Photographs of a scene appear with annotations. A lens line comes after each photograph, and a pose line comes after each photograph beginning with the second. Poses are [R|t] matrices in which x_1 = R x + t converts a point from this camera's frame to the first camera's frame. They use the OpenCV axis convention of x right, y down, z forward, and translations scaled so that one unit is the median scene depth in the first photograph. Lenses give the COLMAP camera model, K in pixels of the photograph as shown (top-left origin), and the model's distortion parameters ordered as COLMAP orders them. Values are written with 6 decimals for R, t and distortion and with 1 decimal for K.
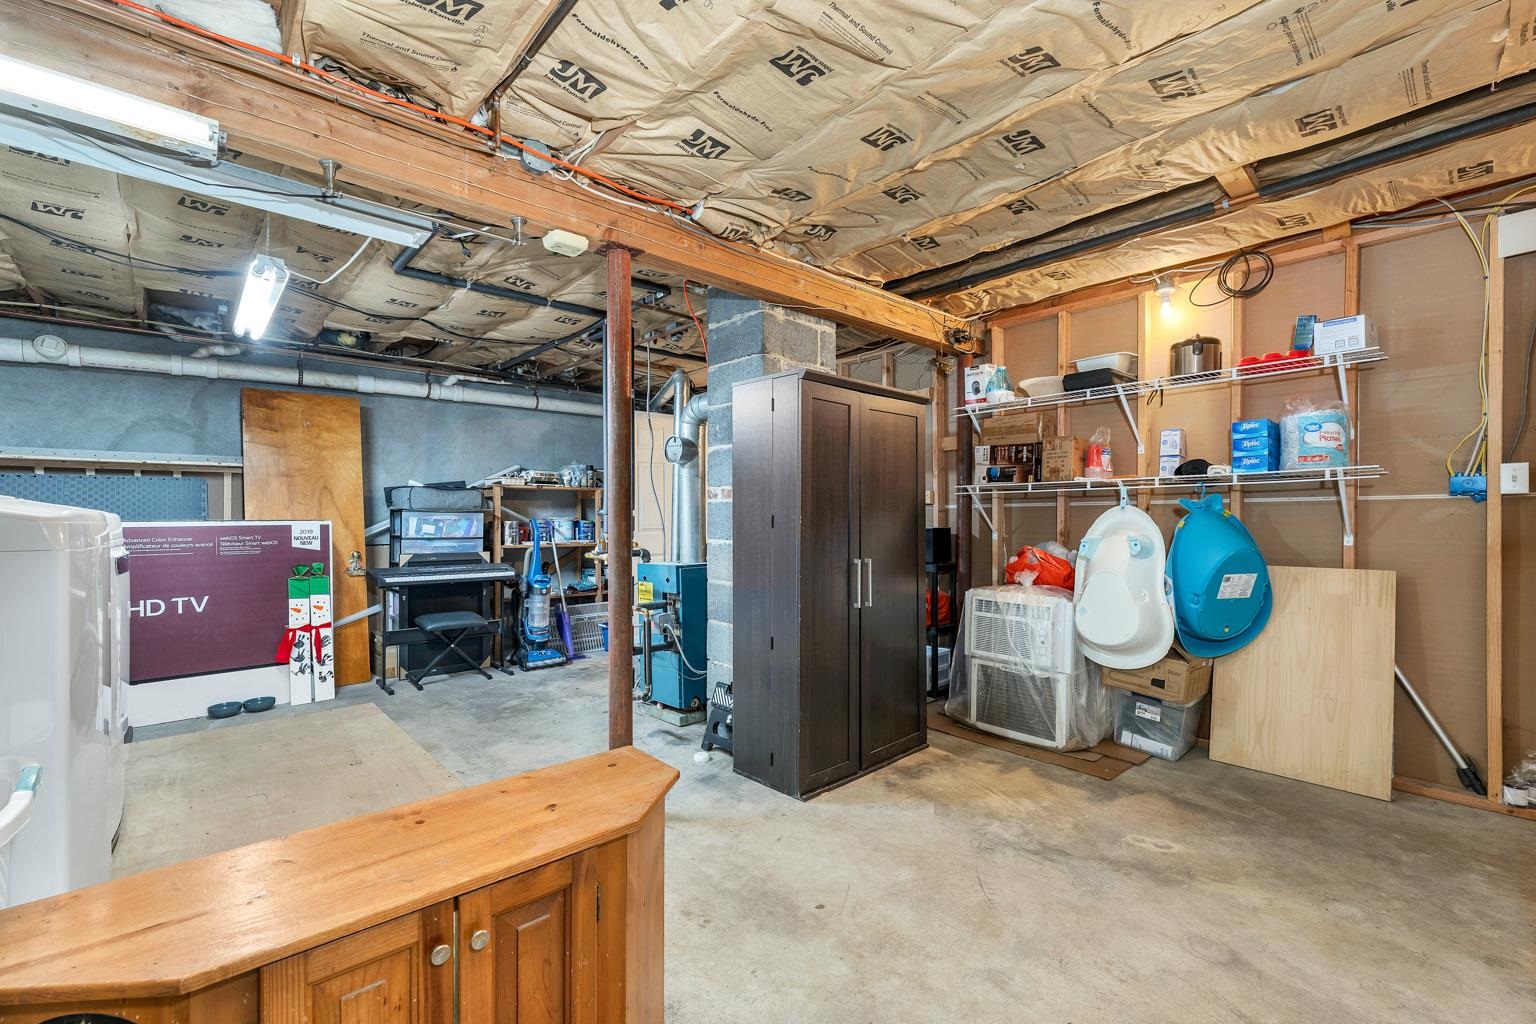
lens RADIAL K [[645.9, 0, 771.8], [0, 645.9, 514.7], [0, 0, 1]] dist [-0.000324, -0.000086]
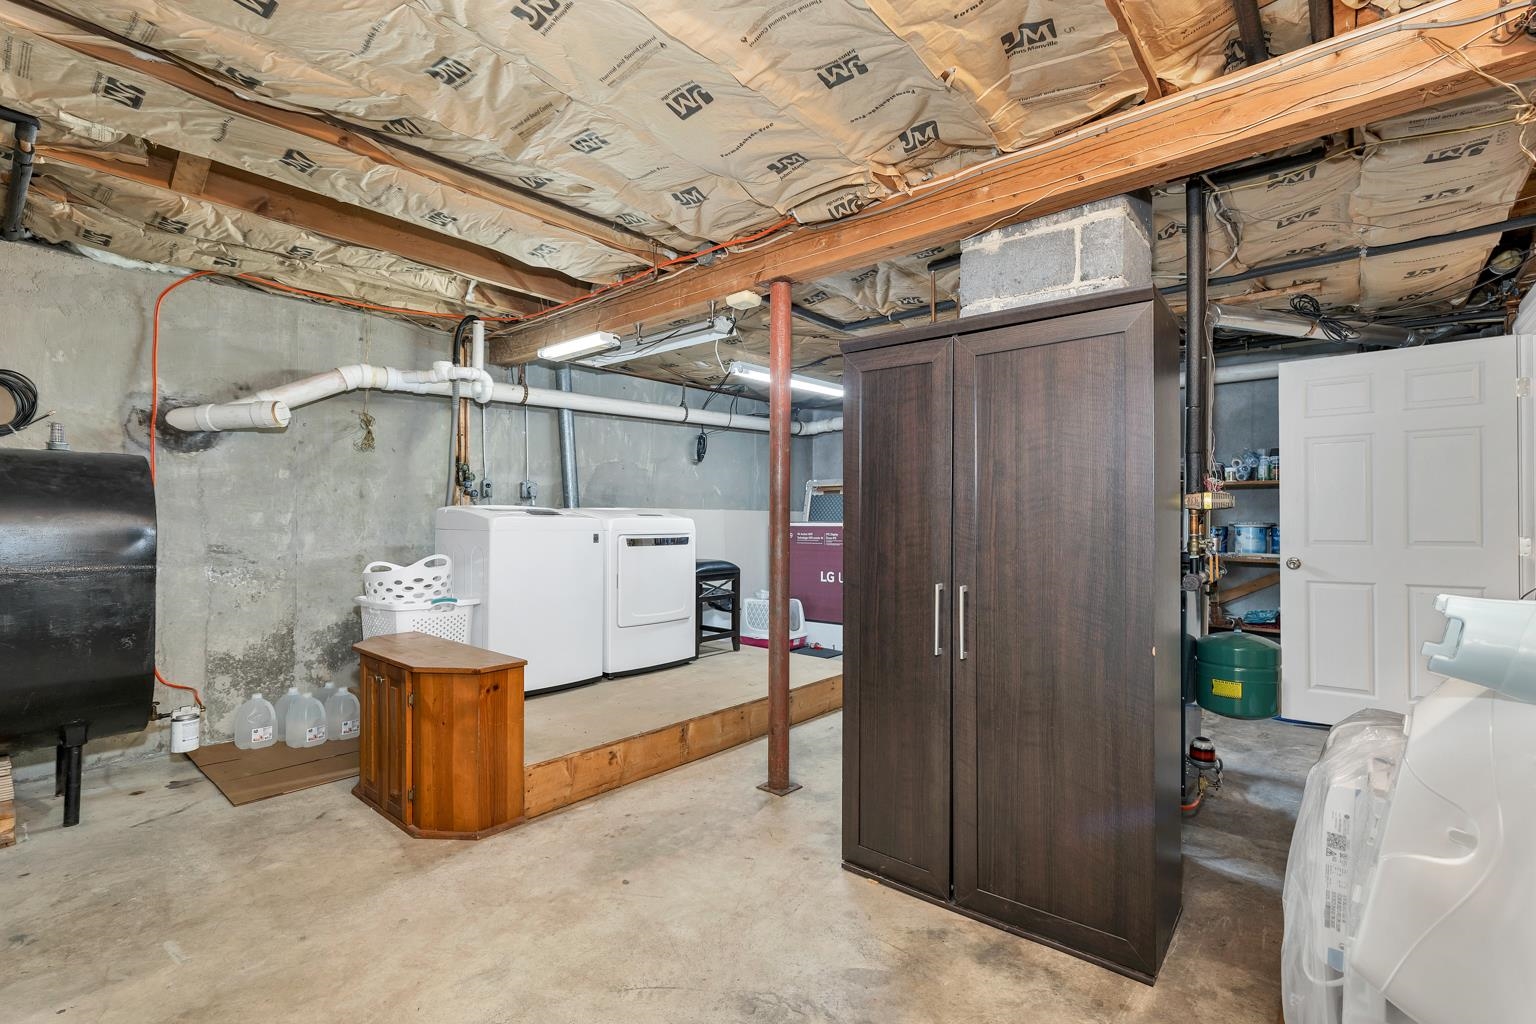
lens RADIAL K [[706.0, 0, 768.0], [0, 706.0, 512.0], [0, 0, 1]] dist [-0.000558, -0.000098]
pose [[0.121294, -0.008694, -0.992579, 0.922511], [-0.001200, 0.999960, -0.008905, -0.000518], [0.992616, 0.002272, 0.121279, 0.787164]]
